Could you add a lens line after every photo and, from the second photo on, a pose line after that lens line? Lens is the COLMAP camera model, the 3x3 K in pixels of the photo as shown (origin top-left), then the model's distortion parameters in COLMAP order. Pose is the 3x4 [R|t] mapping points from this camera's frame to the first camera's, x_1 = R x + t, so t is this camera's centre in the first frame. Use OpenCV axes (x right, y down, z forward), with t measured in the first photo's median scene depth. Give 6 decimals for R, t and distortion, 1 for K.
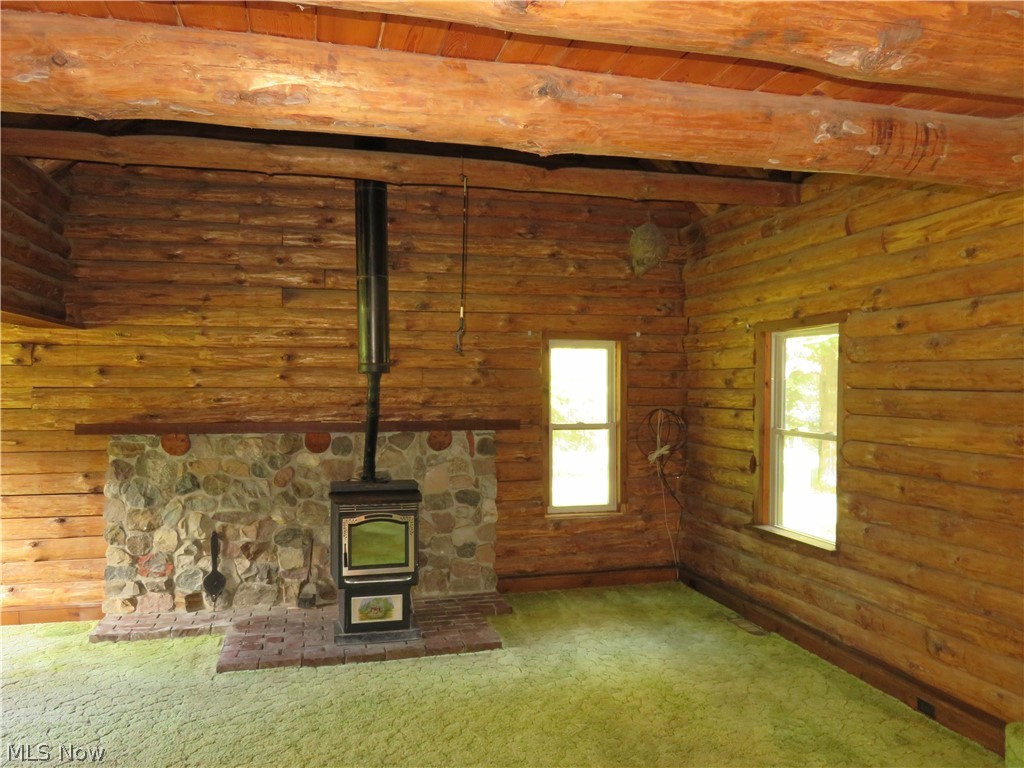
lens RADIAL K [[762.6, 0, 512.6], [0, 762.6, 385.4], [0, 0, 1]] dist [-0.007530, -0.001826]
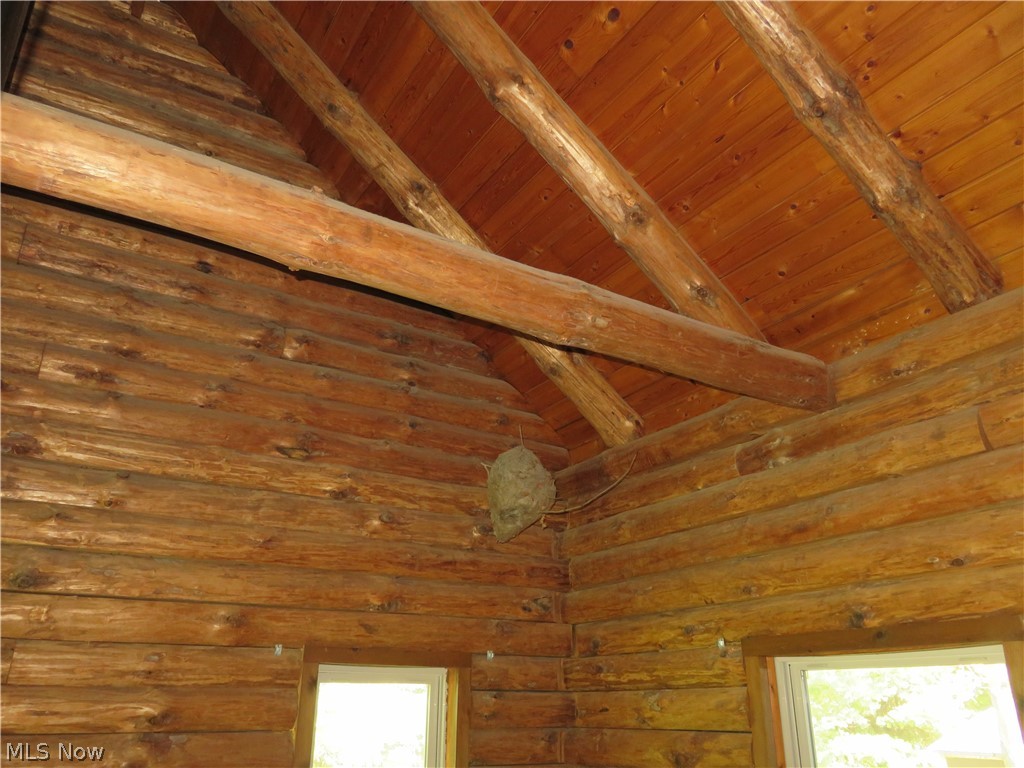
lens RADIAL K [[762.6, 0, 517.6], [0, 762.6, 389.1], [0, 0, 1]] dist [-0.007530, -0.001826]
pose [[0.950606, 0.115262, 0.288206, 0.008523], [0.004322, 0.923494, -0.383589, -0.035823], [-0.310370, 0.365887, 0.877381, 0.480497]]
